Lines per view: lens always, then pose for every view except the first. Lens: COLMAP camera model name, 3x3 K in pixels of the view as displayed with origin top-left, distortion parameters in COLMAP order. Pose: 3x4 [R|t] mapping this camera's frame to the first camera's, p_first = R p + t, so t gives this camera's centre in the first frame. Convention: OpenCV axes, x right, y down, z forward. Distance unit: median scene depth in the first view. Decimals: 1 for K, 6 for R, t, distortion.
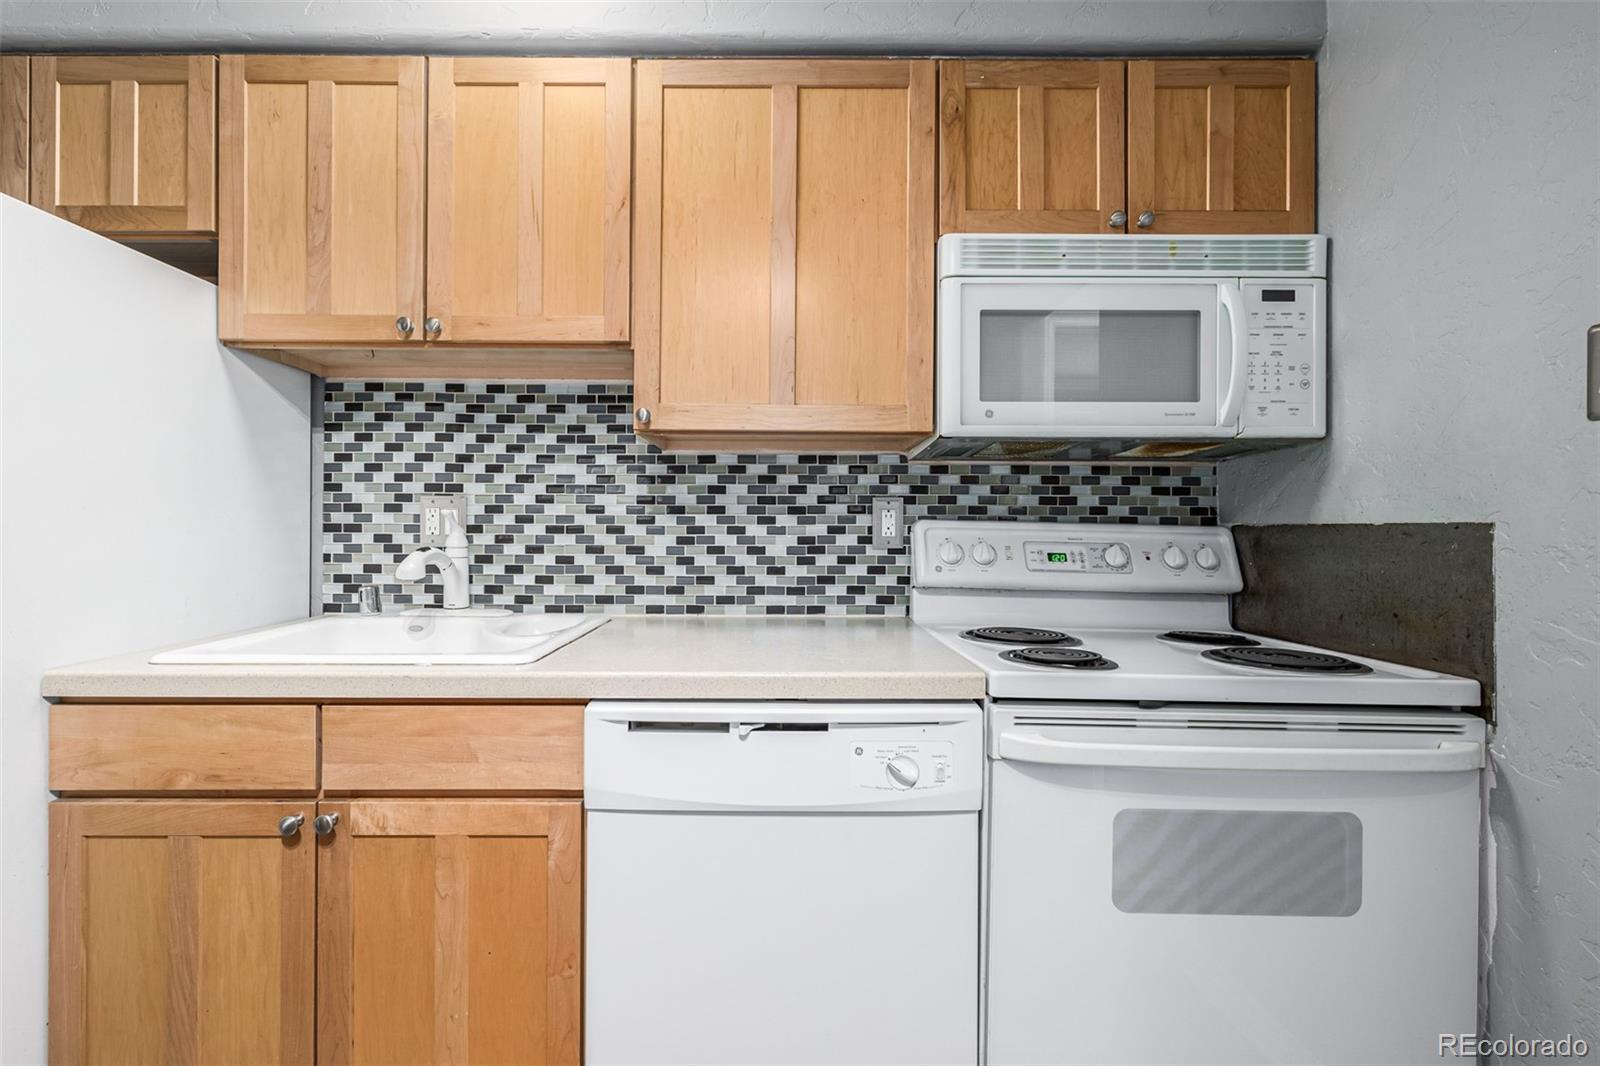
lens RADIAL K [[687.9, 0, 779.9], [0, 687.9, 525.2], [0, 0, 1]] dist [0.001557, 0.000198]
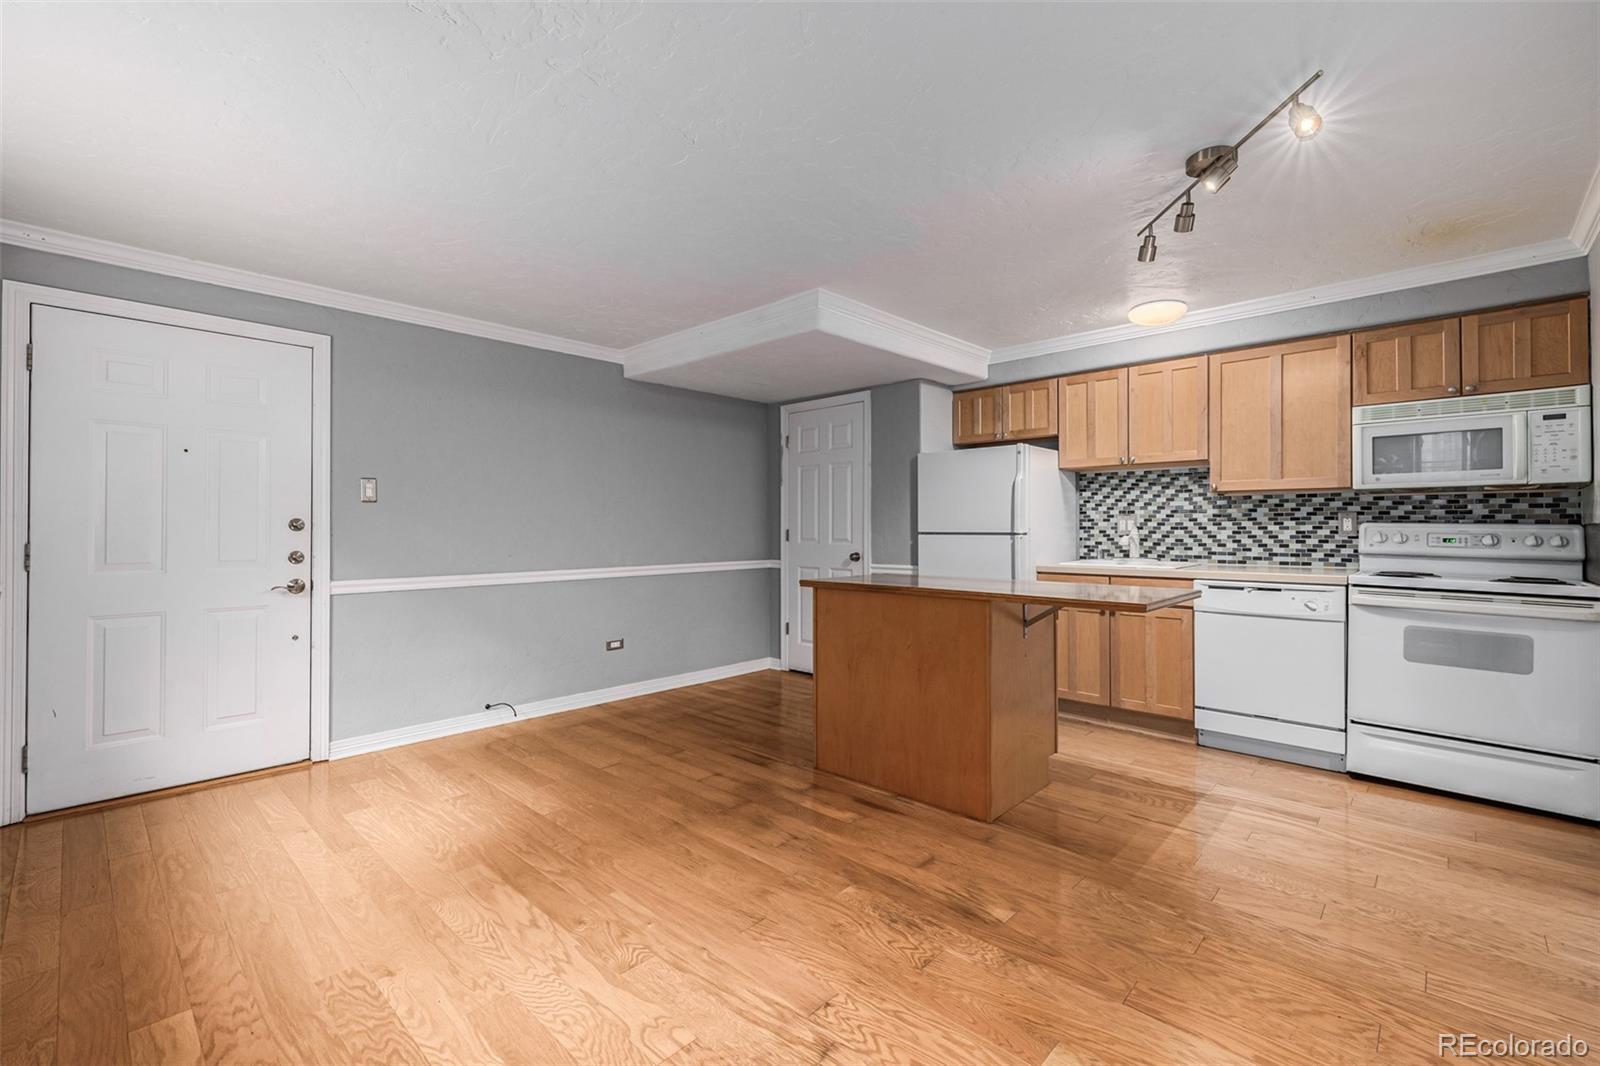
lens RADIAL K [[687.9, 0, 797.8], [0, 687.9, 524.3], [0, 0, 1]] dist [0.001557, 0.000198]
pose [[0.726281, -0.008853, -0.687341, 0.385709], [0.007684, 0.999959, -0.004760, -0.005999], [0.687355, -0.001825, 0.726319, -1.714272]]
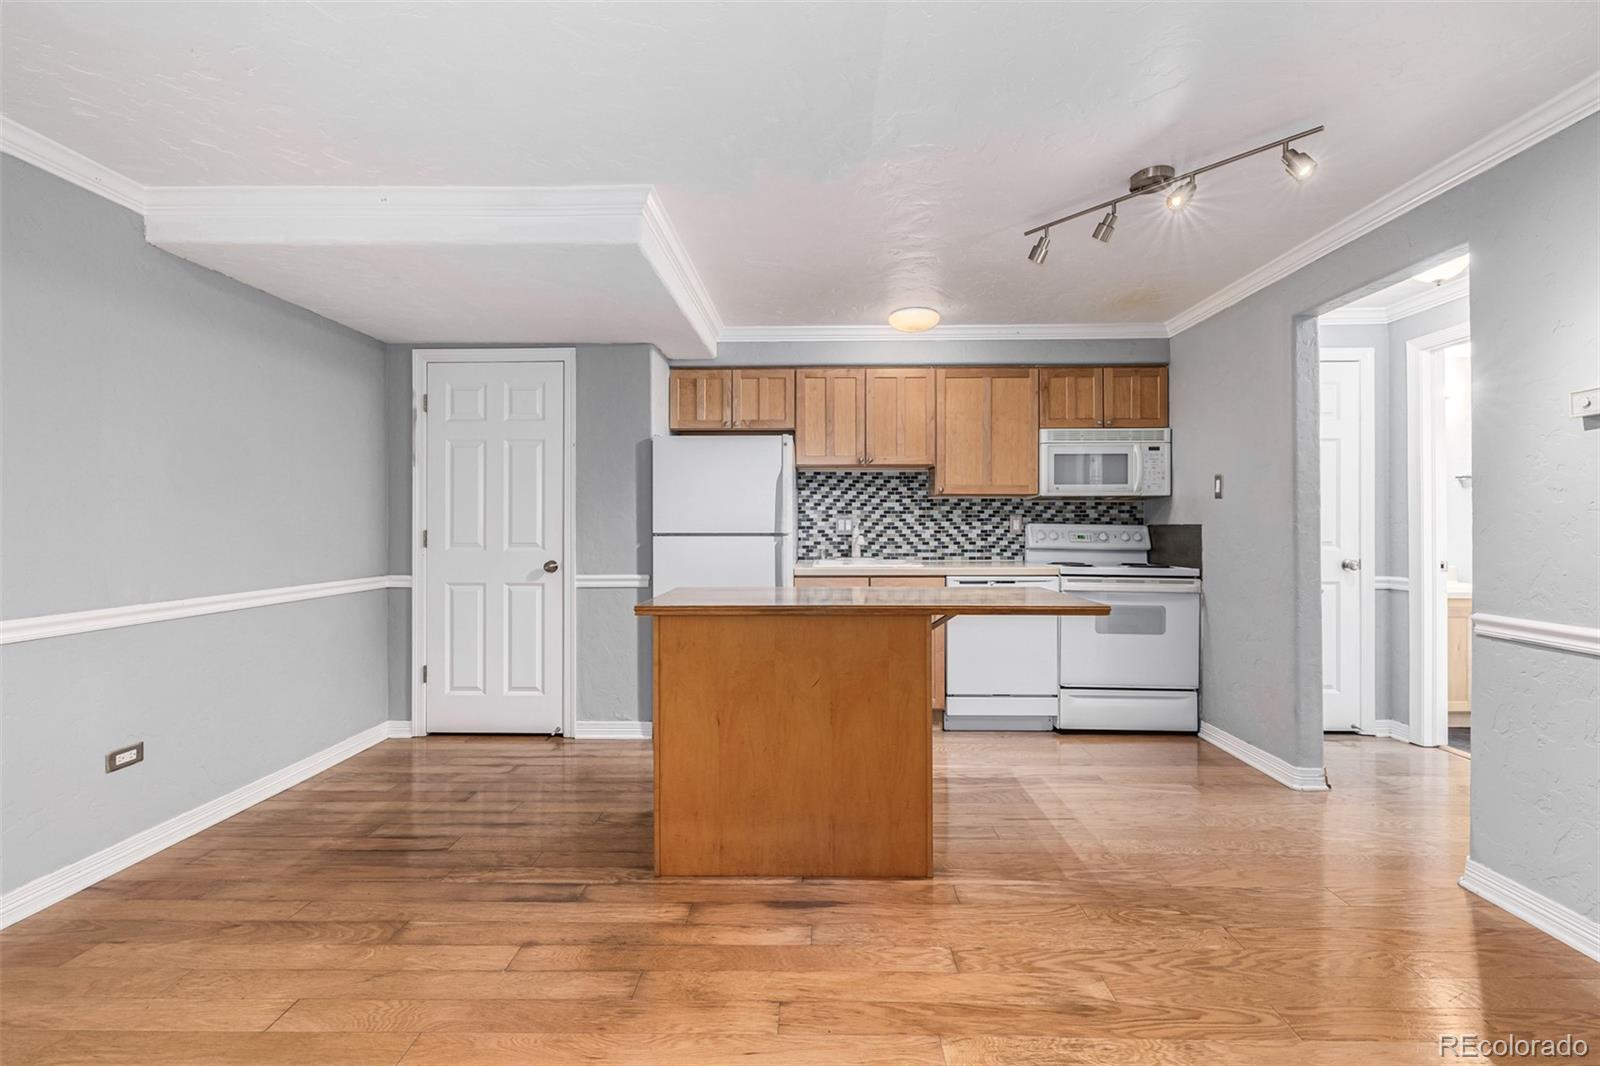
lens RADIAL K [[687.9, 0, 802.4], [0, 687.9, 523.0], [0, 0, 1]] dist [0.001557, 0.000198]
pose [[0.999838, -0.005961, -0.017006, -0.603694], [0.005968, 0.999982, 0.000400, -0.014921], [0.017004, -0.000501, 0.999855, -1.609278]]
